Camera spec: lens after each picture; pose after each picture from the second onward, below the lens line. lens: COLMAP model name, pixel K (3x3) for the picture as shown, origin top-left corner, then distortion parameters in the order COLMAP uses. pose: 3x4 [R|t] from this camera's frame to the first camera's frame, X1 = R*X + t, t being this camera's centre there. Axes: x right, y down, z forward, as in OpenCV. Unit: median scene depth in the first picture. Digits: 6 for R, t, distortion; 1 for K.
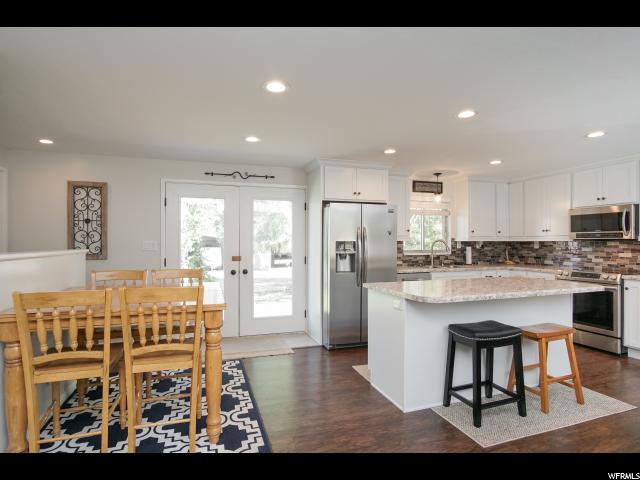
lens RADIAL K [[345.0, 0, 317.5], [0, 345.0, 240.7], [0, 0, 1]] dist [-0.030004, 0.008351]
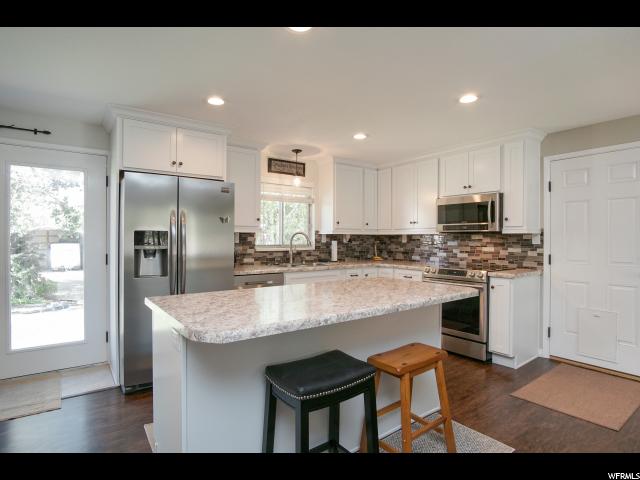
lens RADIAL K [[345.0, 0, 317.0], [0, 345.0, 240.6], [0, 0, 1]] dist [-0.030004, 0.008351]
pose [[0.951447, 0.002236, 0.307805, 0.161522], [-0.005494, 0.999938, 0.009717, 0.011016], [-0.307764, -0.010936, 0.951400, 0.232909]]
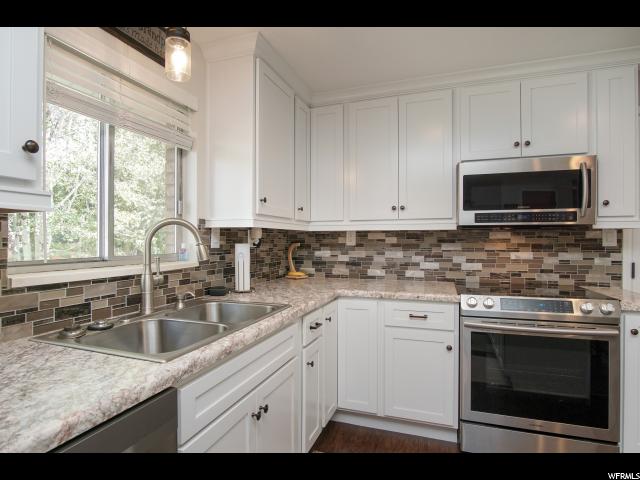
lens RADIAL K [[345.0, 0, 313.8], [0, 345.0, 242.7], [0, 0, 1]] dist [-0.030004, 0.008351]
pose [[0.612976, -0.003730, 0.790093, 0.234467], [-0.004143, 0.999960, 0.007935, 0.016400], [-0.790091, -0.008137, 0.612936, 0.852250]]
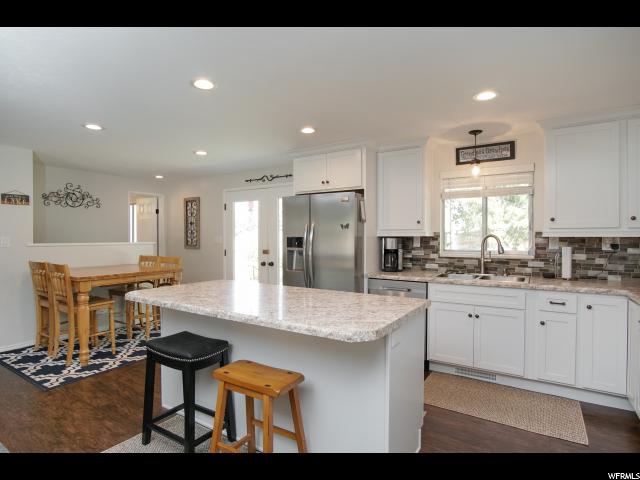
lens RADIAL K [[345.0, 0, 312.4], [0, 345.0, 238.5], [0, 0, 1]] dist [-0.030004, 0.008351]
pose [[0.620058, 0.004391, -0.784544, 0.740340], [0.003201, 0.999962, 0.008127, -0.001561], [0.784550, -0.007550, 0.620020, 0.405970]]
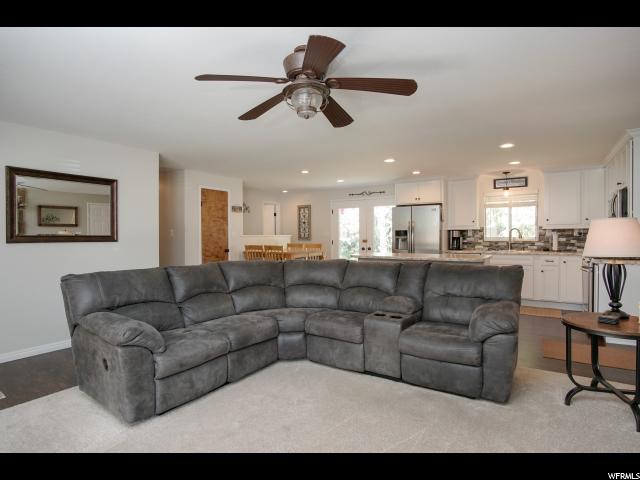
lens RADIAL K [[345.0, 0, 313.4], [0, 345.0, 238.4], [0, 0, 1]] dist [-0.030004, 0.008351]
pose [[0.610261, 0.004293, -0.792189, 0.981384], [0.009602, 0.999872, 0.012816, 0.012922], [0.792142, -0.015428, 0.610141, -0.278666]]
